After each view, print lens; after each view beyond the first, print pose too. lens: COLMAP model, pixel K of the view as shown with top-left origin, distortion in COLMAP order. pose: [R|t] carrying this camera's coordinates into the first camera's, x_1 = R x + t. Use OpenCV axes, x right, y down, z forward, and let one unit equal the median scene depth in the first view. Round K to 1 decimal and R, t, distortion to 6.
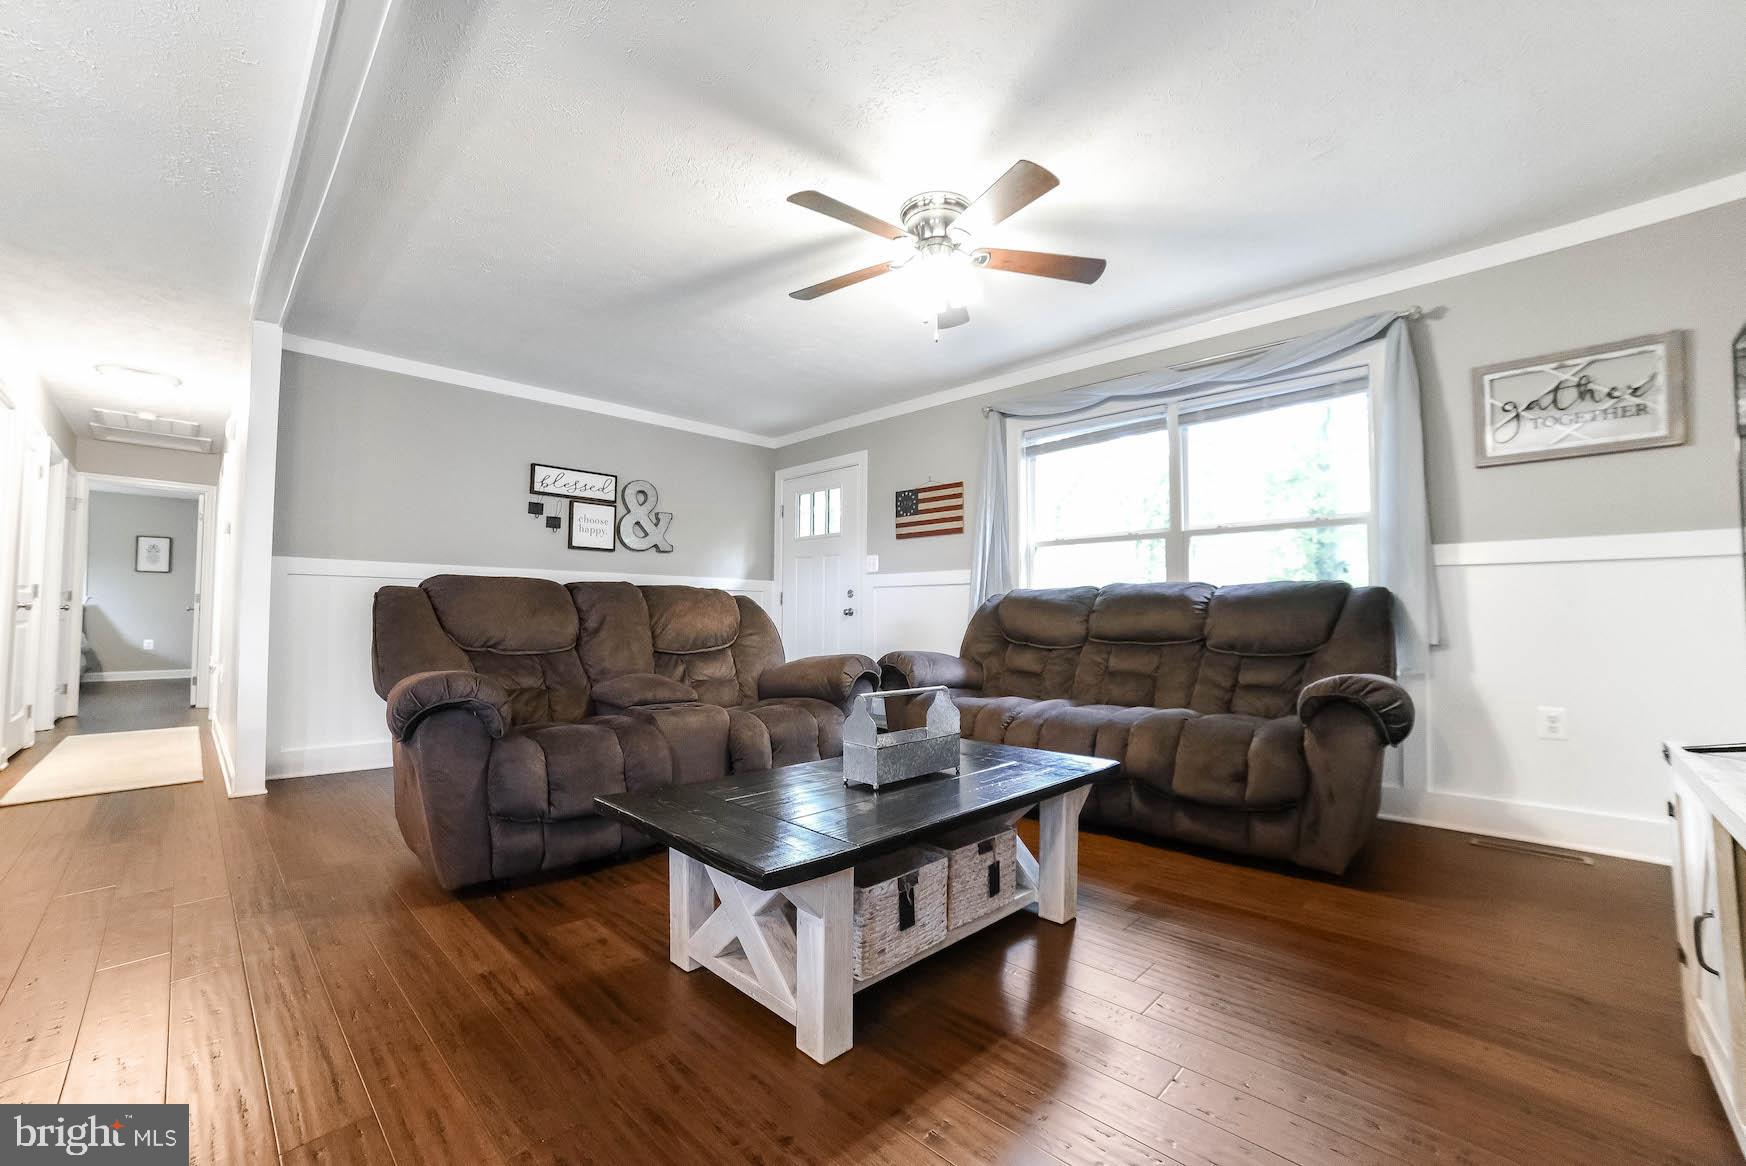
lens RADIAL K [[713.0, 0, 874.0], [0, 713.0, 593.1], [0, 0, 1]] dist [-0.091533, 0.034638]
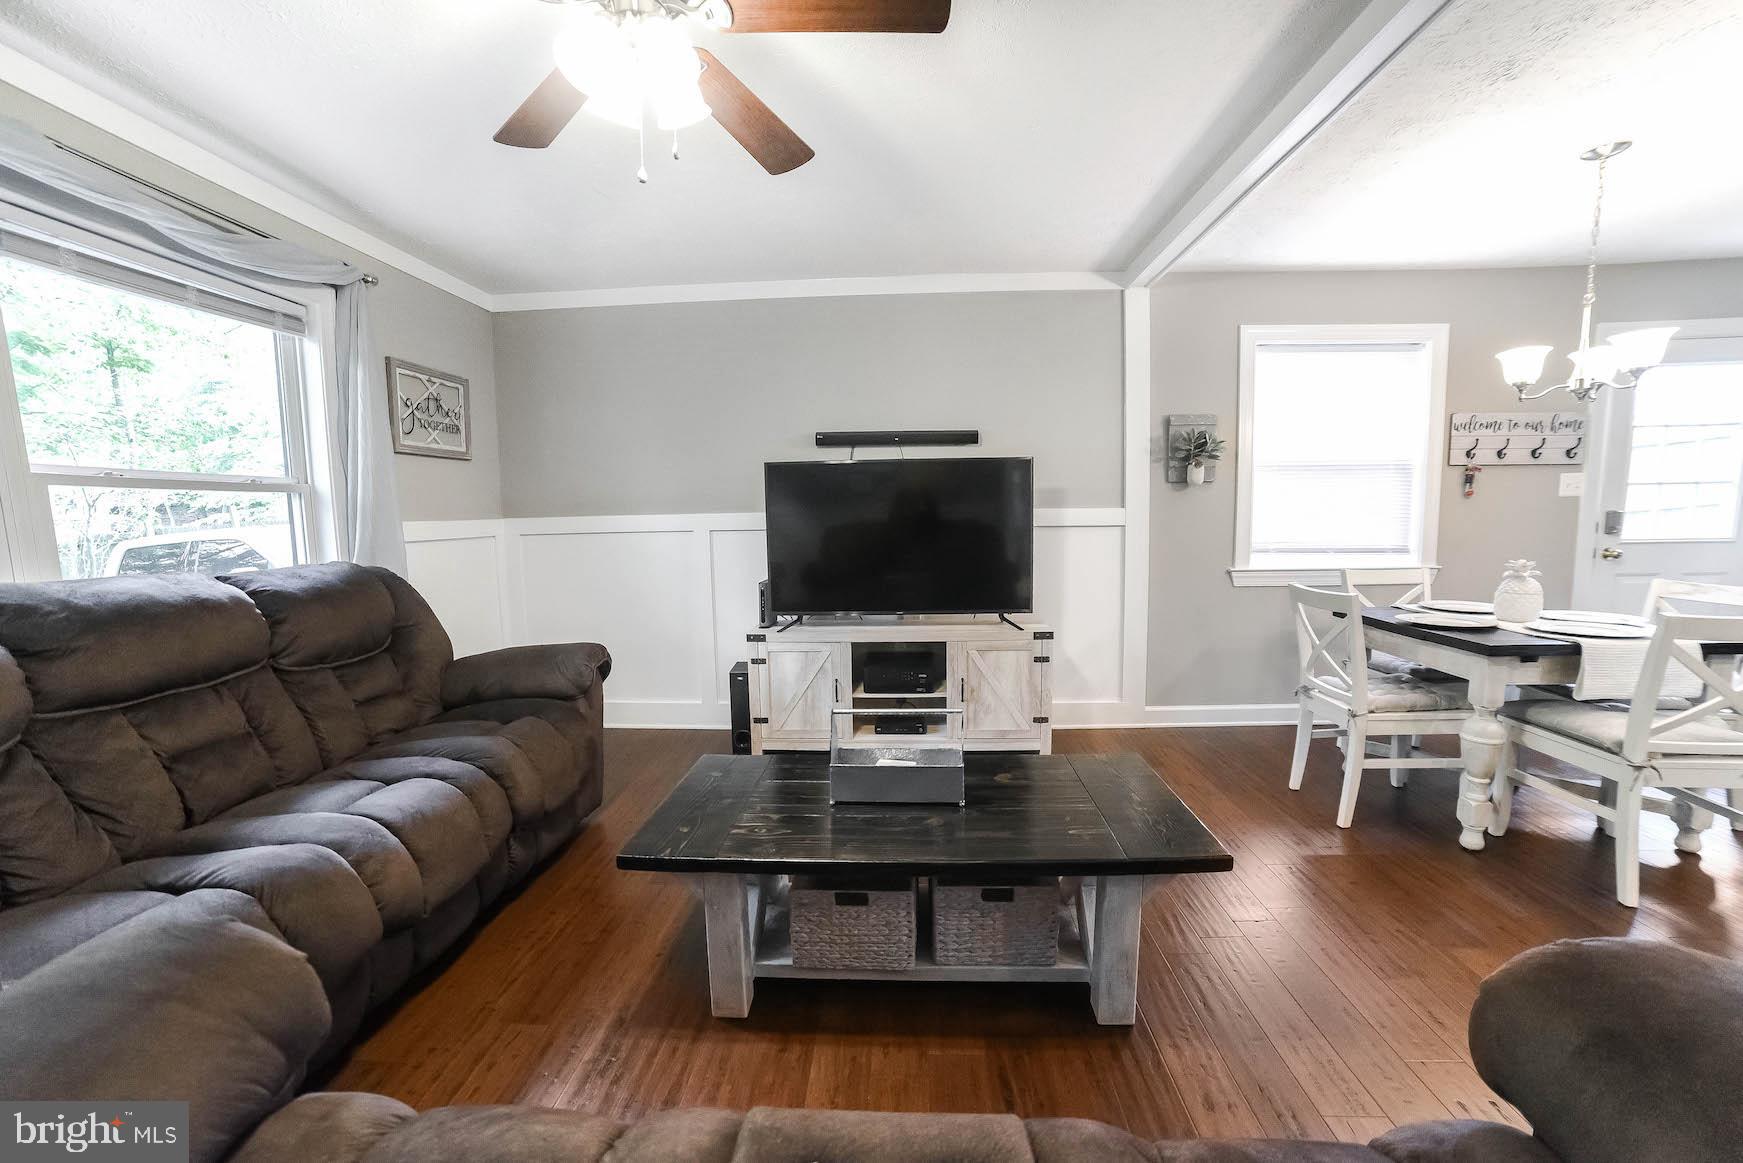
lens RADIAL K [[711.8, 0, 872.5], [0, 711.8, 591.5], [0, 0, 1]] dist [-0.091533, 0.034638]
pose [[-0.661223, -0.075849, 0.746345, -0.316802], [-0.010630, 0.995723, 0.091774, -0.053247], [-0.750114, 0.052749, -0.659201, 0.838658]]
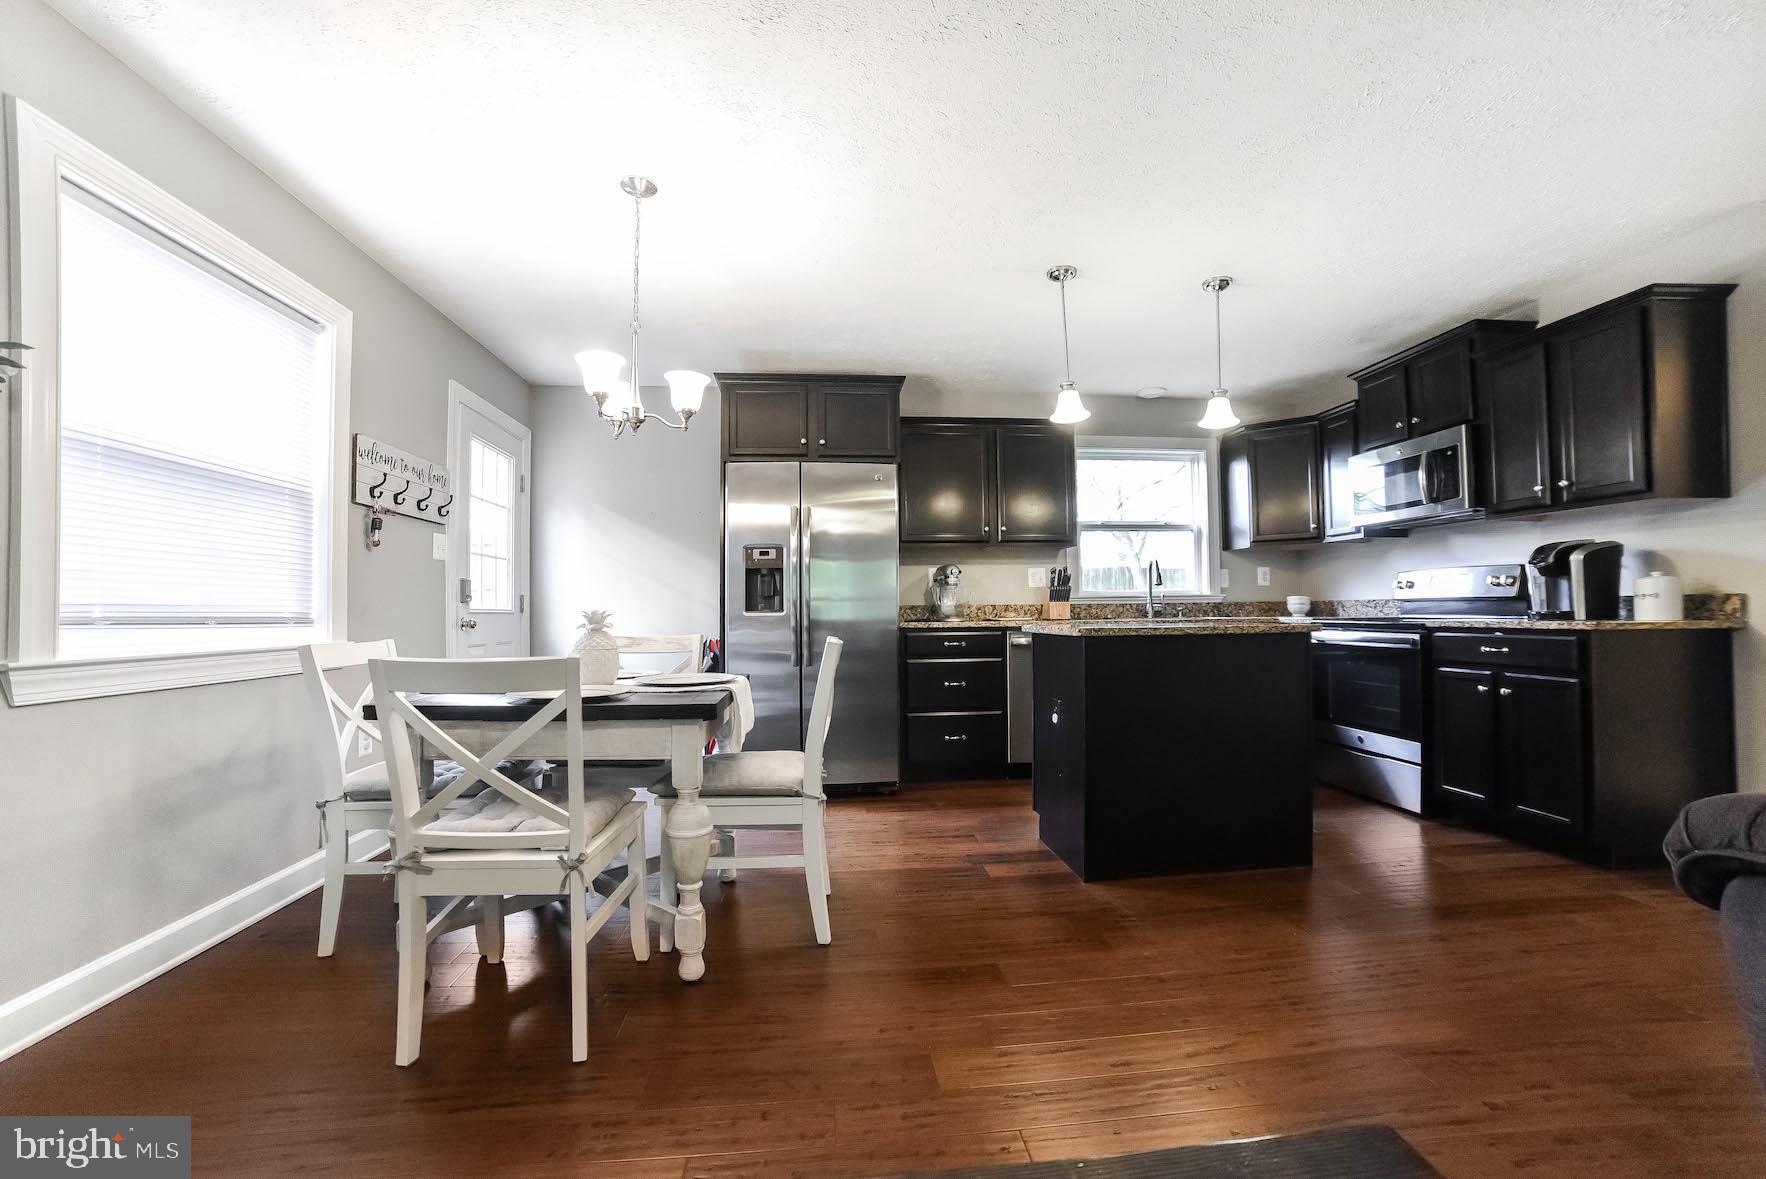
lens RADIAL K [[721.2, 0, 884.0], [0, 721.2, 599.7], [0, 0, 1]] dist [-0.091533, 0.034638]
pose [[-0.647318, -0.011863, -0.762128, 0.048868], [0.033607, 0.998462, -0.044086, -0.004314], [0.761479, -0.054151, -0.645924, 0.461093]]
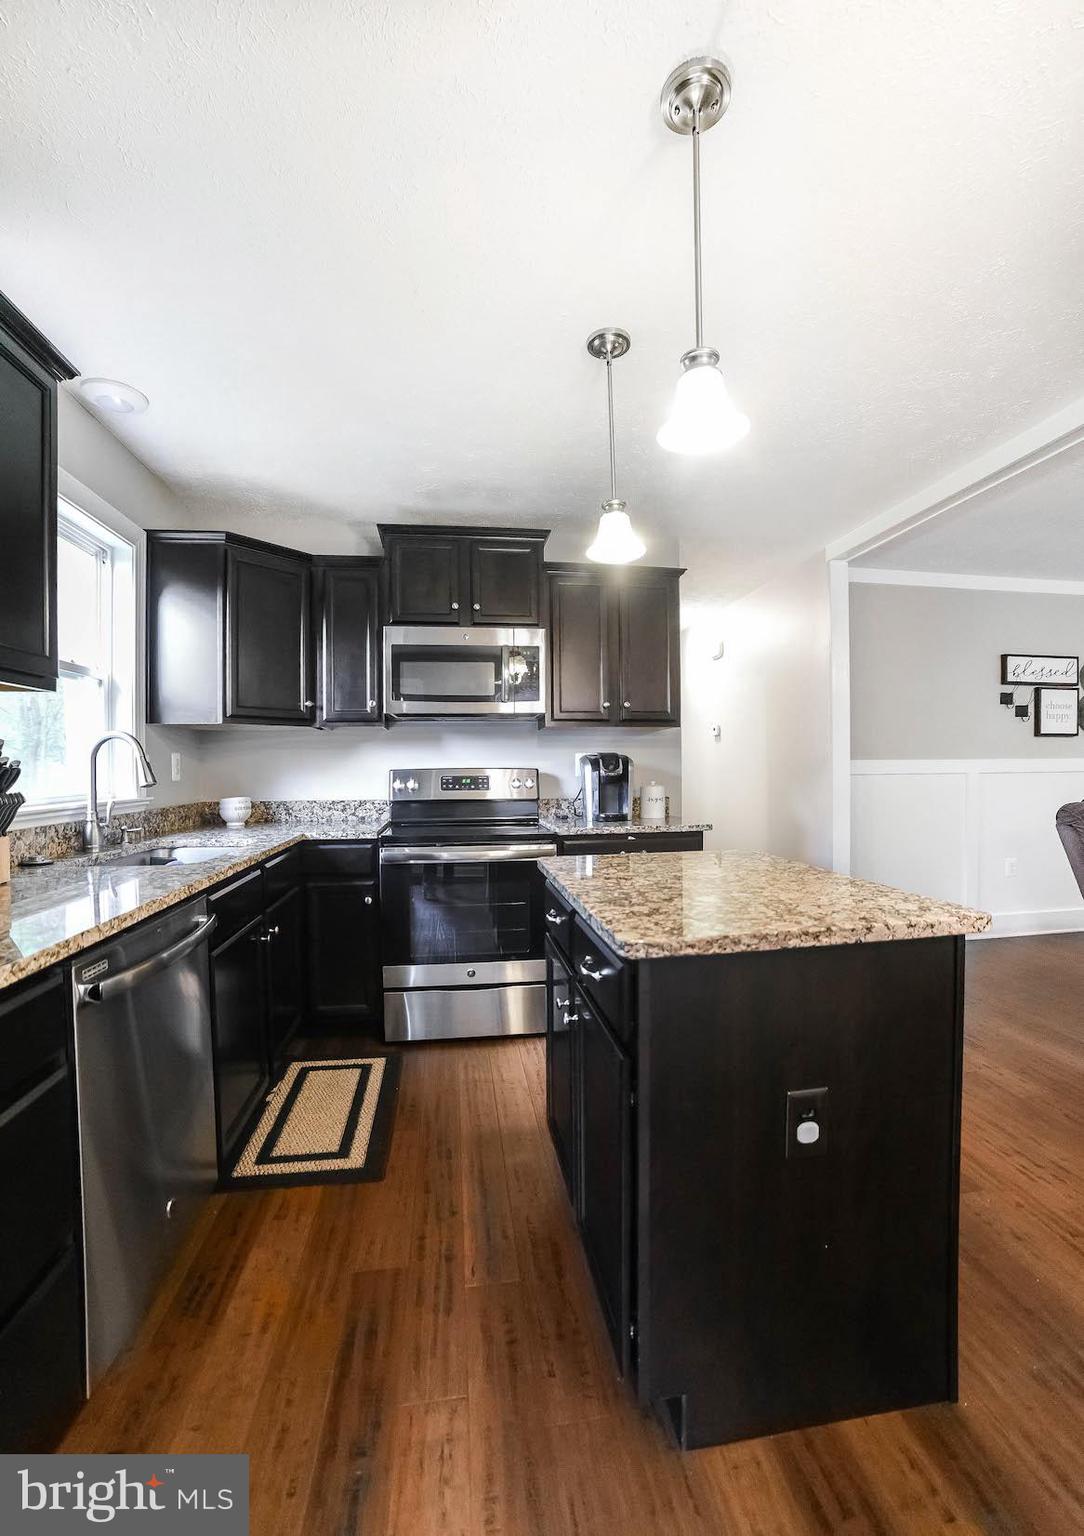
lens RADIAL K [[646.9, 0, 542.0], [0, 646.9, 768.0], [0, 0, 1]] dist [-0.066653, 0.000059]
pose [[0.789009, -0.011325, -0.614278, -0.555700], [0.034552, 0.999066, 0.025961, -0.081213], [0.613410, -0.041708, 0.788663, -0.150123]]
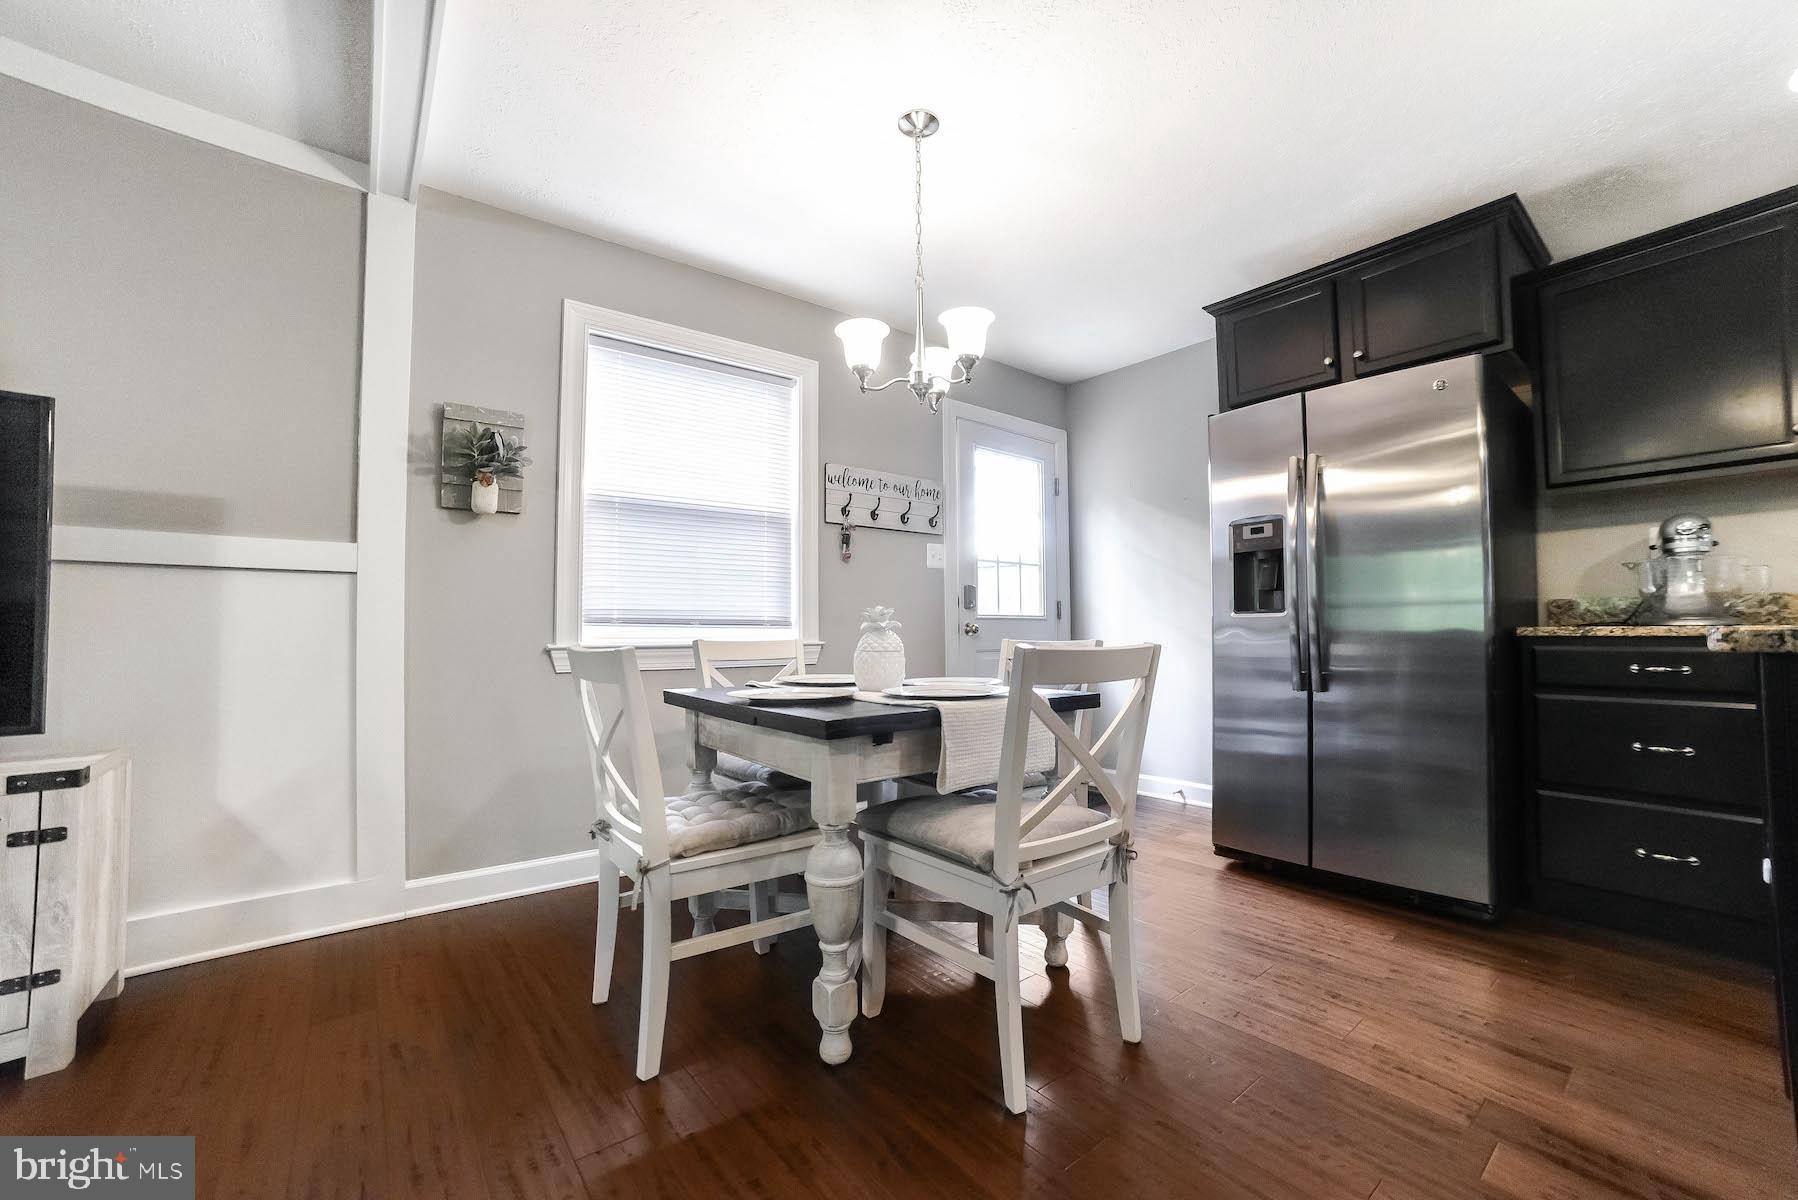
lens RADIAL K [[711.8, 0, 895.3], [0, 711.8, 608.8], [0, 0, 1]] dist [-0.090519, 0.035224]
pose [[-0.991579, 0.005783, 0.129374, -0.321162], [-0.002908, 0.997756, -0.066884, 0.006939], [-0.129470, -0.066697, -0.989338, 0.422255]]
